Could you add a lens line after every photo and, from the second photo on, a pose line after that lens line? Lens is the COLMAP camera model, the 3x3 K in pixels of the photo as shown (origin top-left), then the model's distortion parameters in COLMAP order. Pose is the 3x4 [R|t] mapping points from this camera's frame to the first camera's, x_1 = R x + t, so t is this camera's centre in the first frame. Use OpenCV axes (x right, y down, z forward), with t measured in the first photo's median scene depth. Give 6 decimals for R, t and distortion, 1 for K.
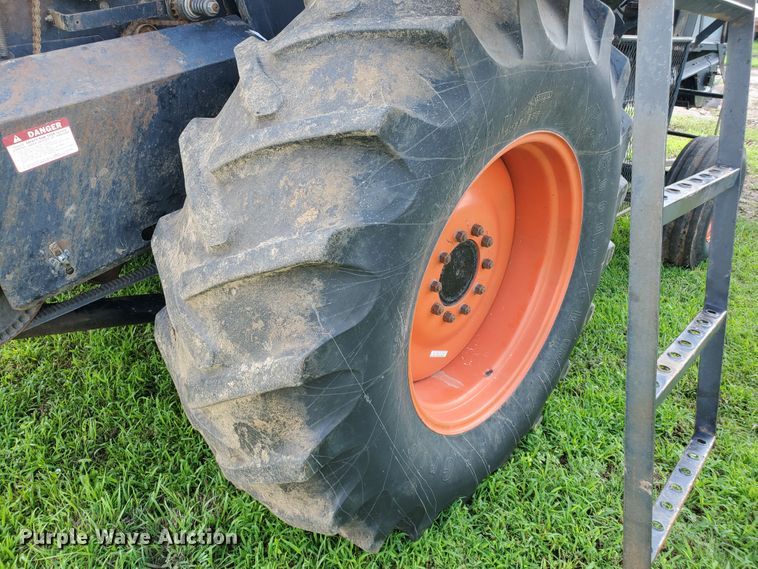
lens RADIAL K [[591.3, 0, 365.4], [0, 591.3, 286.2], [0, 0, 1]] dist [0.029247, -0.003254]
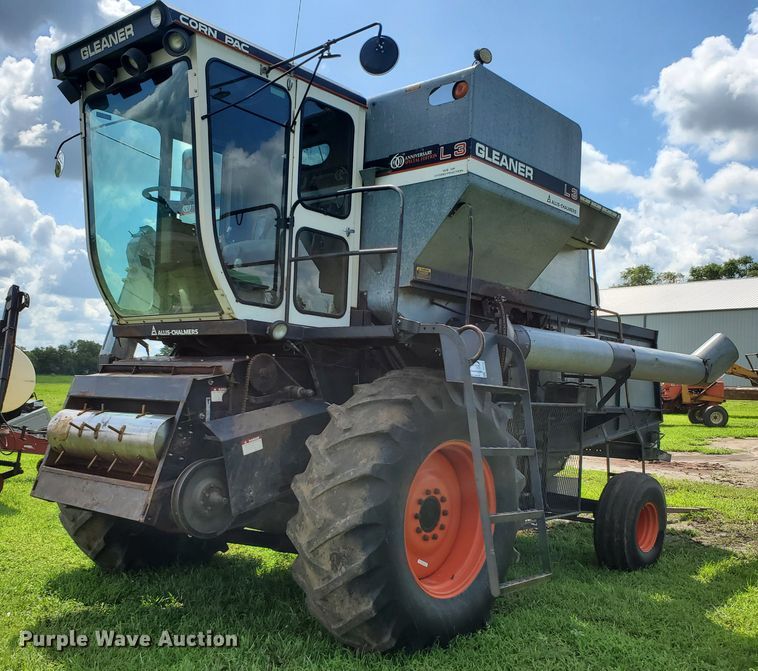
lens RADIAL K [[796.3, 0, 403.4], [0, 796.3, 365.6], [0, 0, 1]] dist [0.013182, -0.022292]
pose [[0.997924, -0.014838, 0.062673, -0.115711], [0.041140, 0.895561, -0.443033, 0.946160], [-0.049554, 0.444691, 0.894312, -2.107473]]
